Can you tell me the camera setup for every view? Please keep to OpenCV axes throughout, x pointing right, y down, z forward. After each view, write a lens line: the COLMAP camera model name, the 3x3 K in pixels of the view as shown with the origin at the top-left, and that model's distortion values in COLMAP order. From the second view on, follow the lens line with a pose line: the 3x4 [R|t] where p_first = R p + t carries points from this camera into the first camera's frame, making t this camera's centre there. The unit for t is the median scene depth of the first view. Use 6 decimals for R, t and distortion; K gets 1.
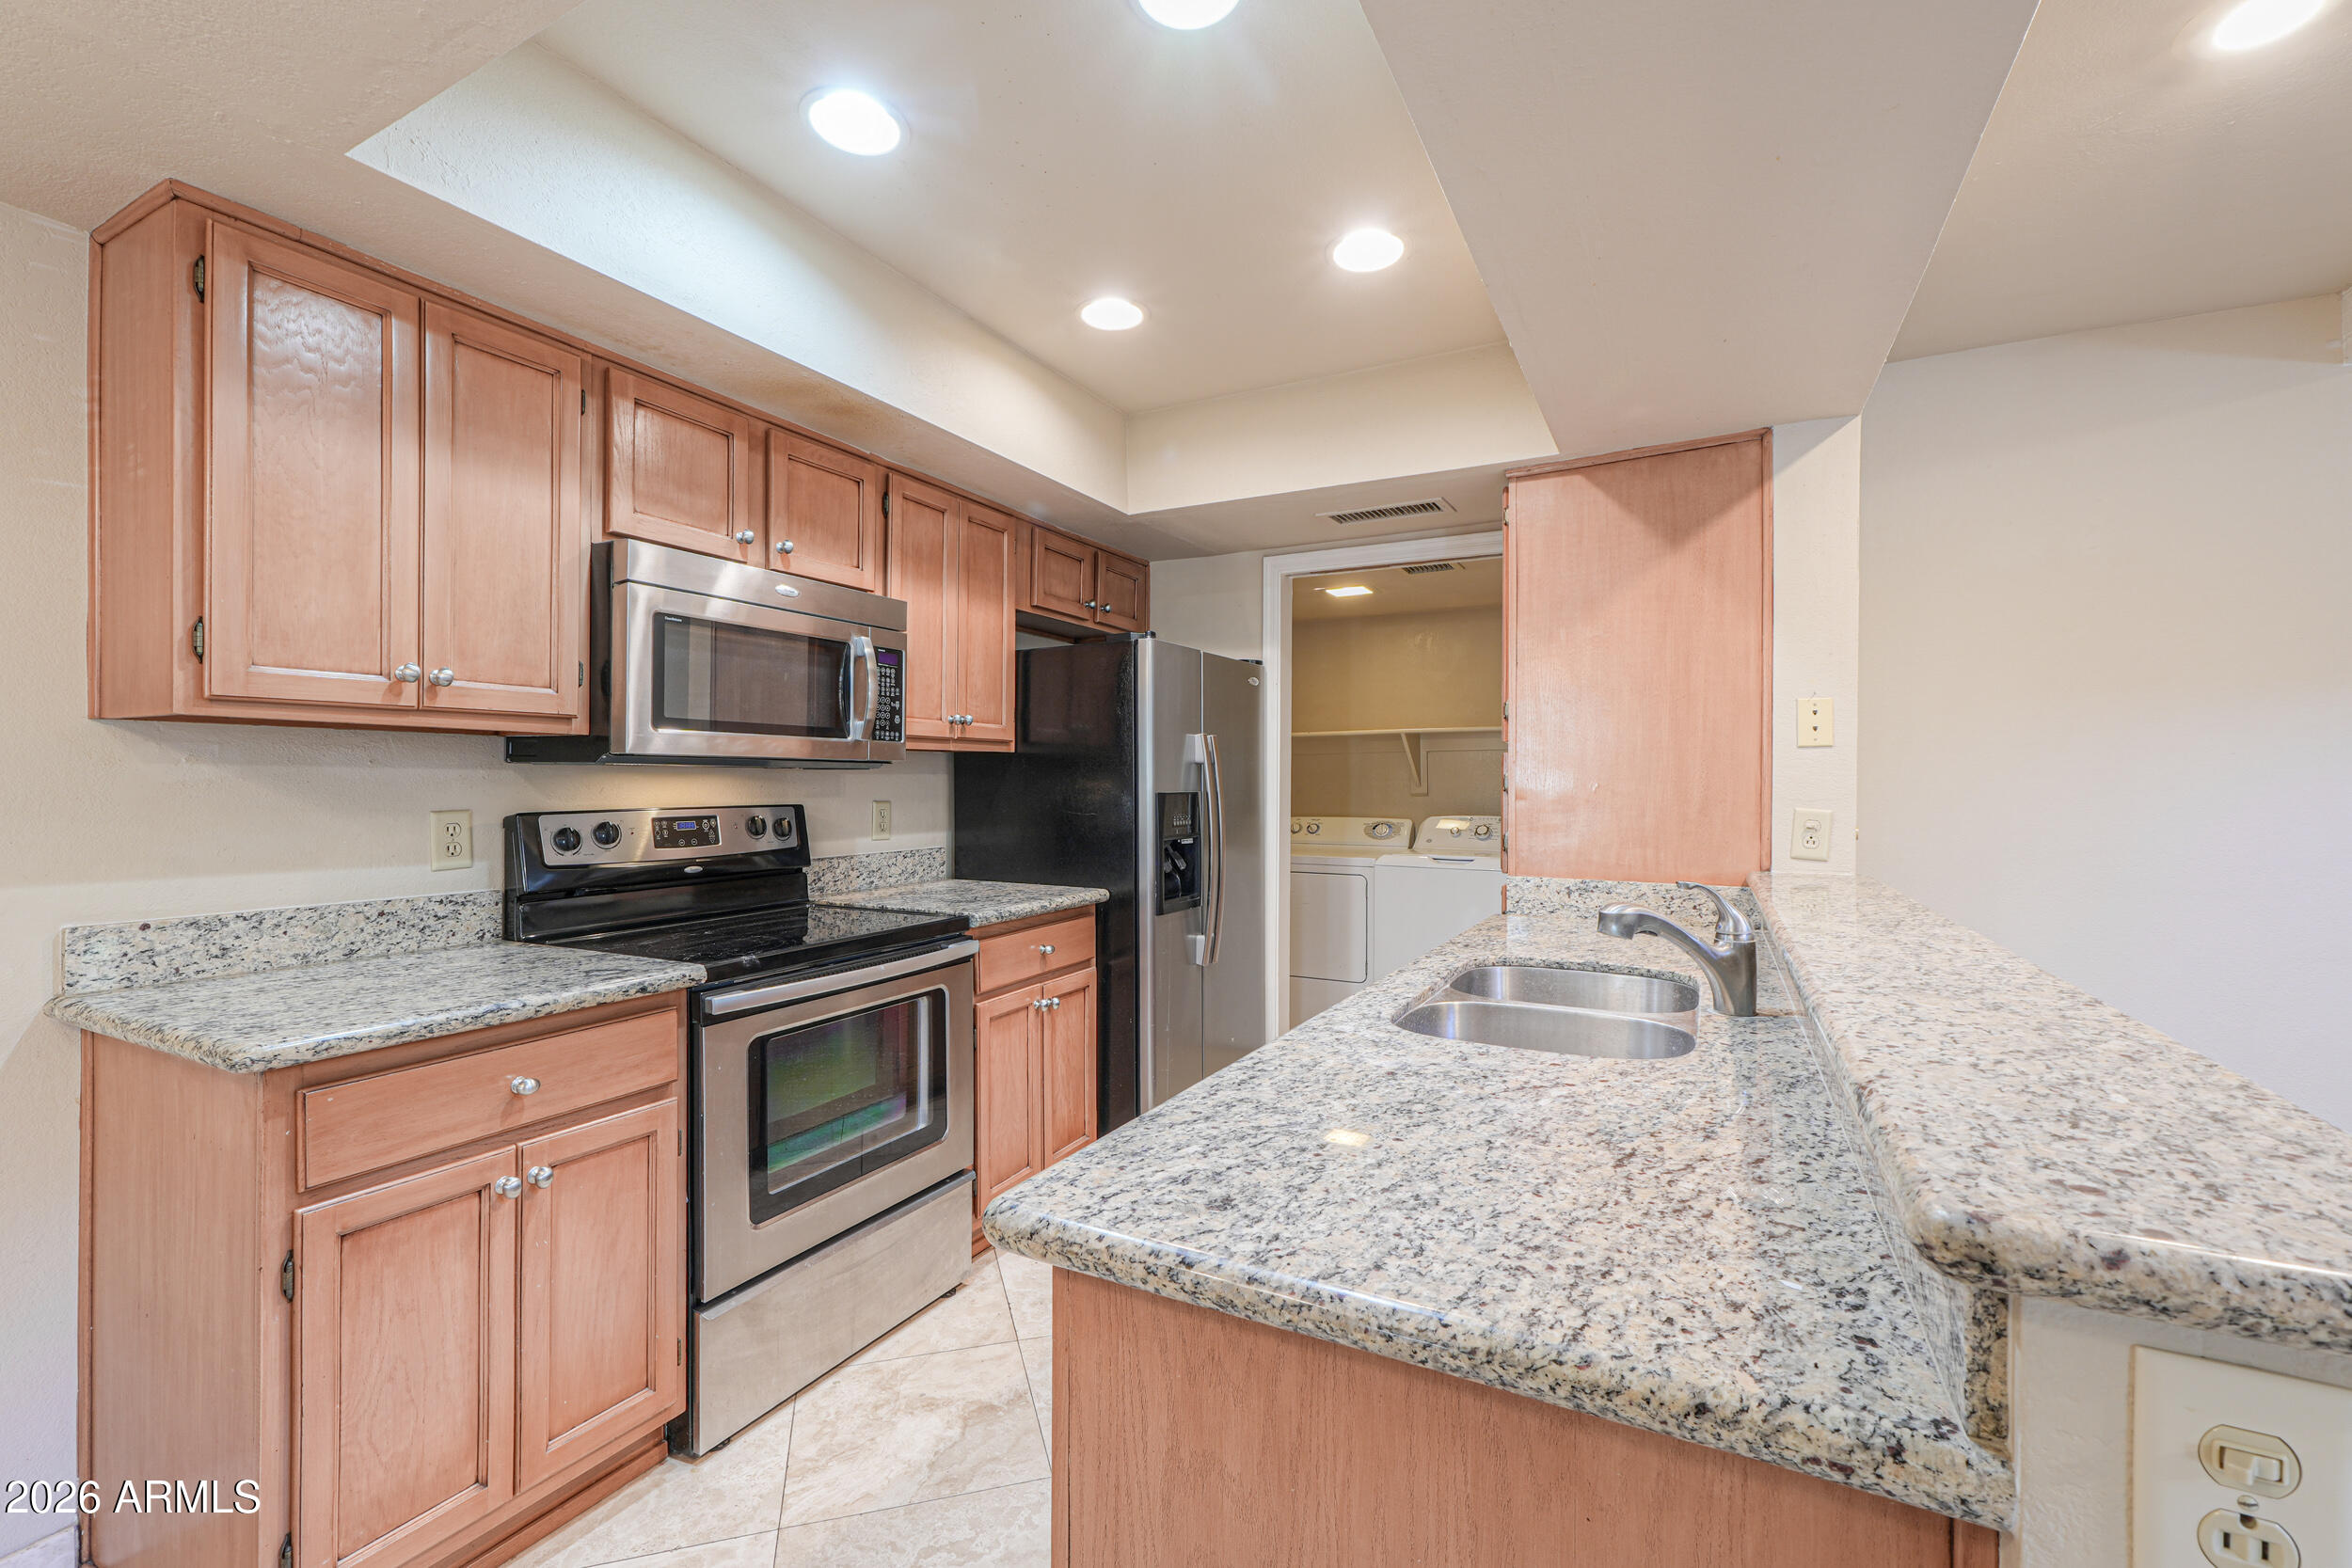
lens RADIAL K [[1002.0, 0, 1174.6], [0, 1002.0, 778.7], [0, 0, 1]] dist [0.001447, -0.000310]
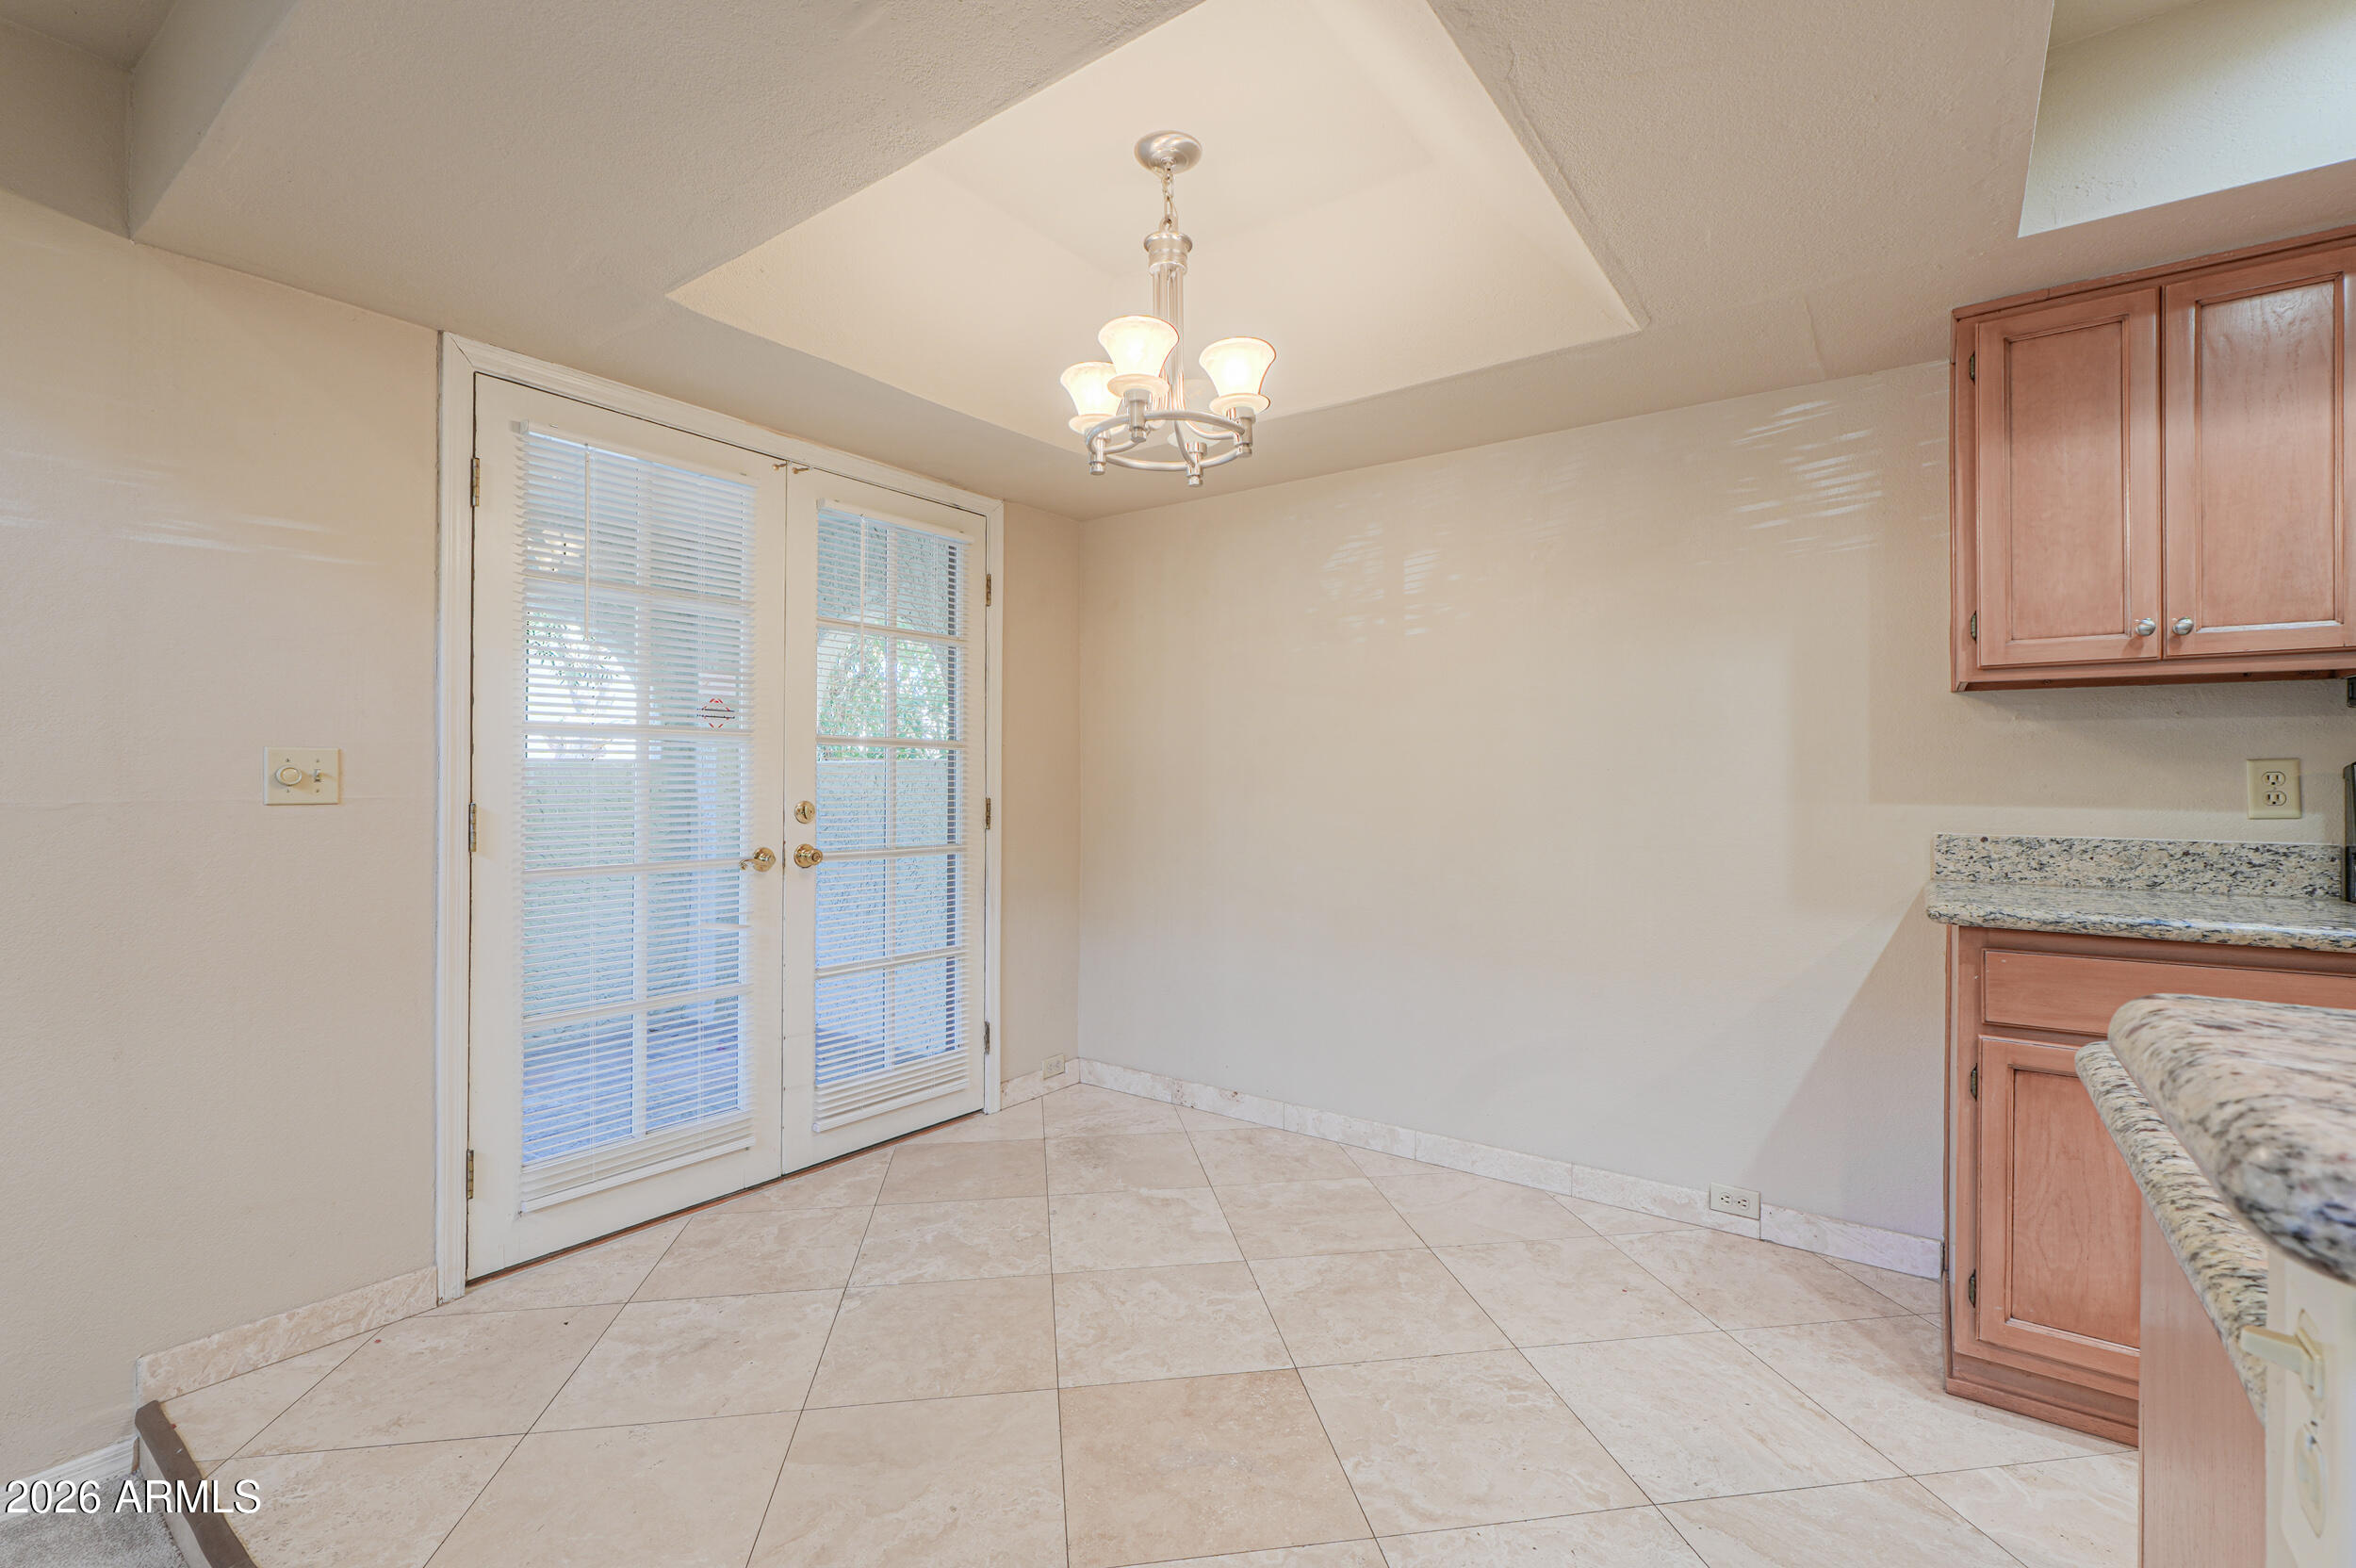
lens RADIAL K [[1003.8, 0, 1181.0], [0, 1003.8, 780.8], [0, 0, 1]] dist [0.001447, -0.000310]
pose [[-0.139389, -0.002684, -0.990234, 0.490450], [-0.002617, 0.999994, -0.002342, 0.070233], [0.990234, 0.002265, -0.139395, 0.088961]]
